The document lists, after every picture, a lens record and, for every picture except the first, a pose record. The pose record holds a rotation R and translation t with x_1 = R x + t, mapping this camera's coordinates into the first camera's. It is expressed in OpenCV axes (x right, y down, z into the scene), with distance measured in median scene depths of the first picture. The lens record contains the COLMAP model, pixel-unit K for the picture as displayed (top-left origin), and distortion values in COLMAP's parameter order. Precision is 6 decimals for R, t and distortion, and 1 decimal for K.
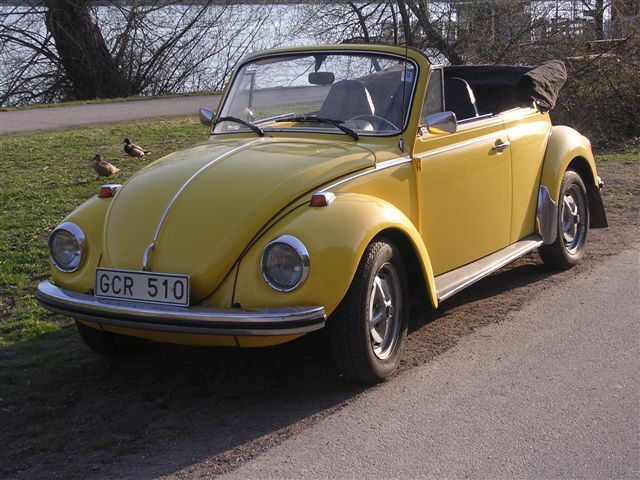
lens RADIAL K [[1177.2, 0, 319.9], [0, 1177.2, 237.9], [0, 0, 1]] dist [-0.015646, 0.000000]
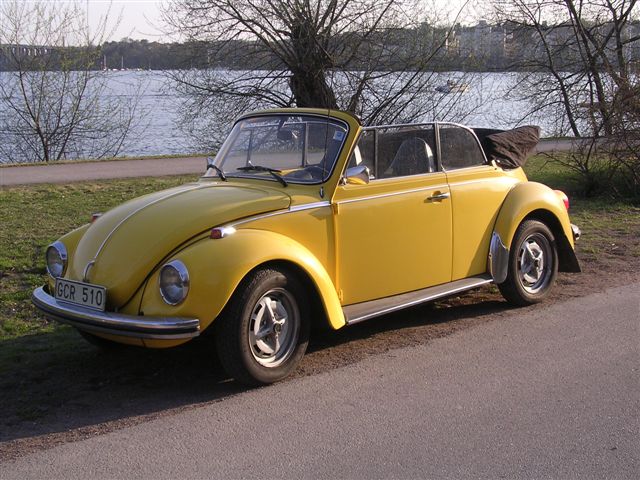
lens RADIAL K [[985.5, 0, 320.0], [0, 985.5, 241.9], [0, 0, 1]] dist [-0.116926, 0.000000]
pose [[0.970692, 0.052014, -0.234631, 0.315661], [-0.057551, 0.998201, -0.016806, -0.010967], [0.233334, 0.029816, 0.971939, 0.021403]]
